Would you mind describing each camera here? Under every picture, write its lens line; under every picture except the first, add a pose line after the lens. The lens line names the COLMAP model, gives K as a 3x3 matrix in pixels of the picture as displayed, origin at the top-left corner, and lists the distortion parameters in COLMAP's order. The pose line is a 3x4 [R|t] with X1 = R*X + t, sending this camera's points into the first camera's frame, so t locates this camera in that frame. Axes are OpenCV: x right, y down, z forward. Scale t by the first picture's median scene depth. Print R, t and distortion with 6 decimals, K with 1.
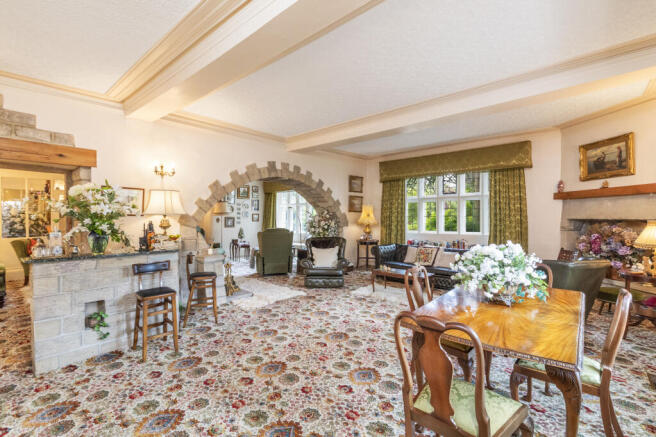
lens RADIAL K [[297.3, 0, 324.5], [0, 297.3, 221.0], [0, 0, 1]] dist [0.001393, 0.000098]
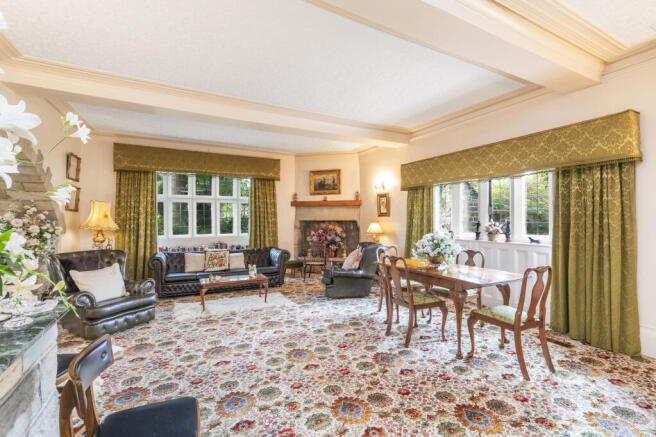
lens RADIAL K [[297.3, 0, 327.1], [0, 297.3, 218.9], [0, 0, 1]] dist [0.001393, 0.000098]
pose [[0.338075, 0.005557, 0.941103, -0.468245], [0.014786, 0.999828, -0.011216, 0.004016], [-0.941003, 0.017707, 0.337935, 0.395051]]
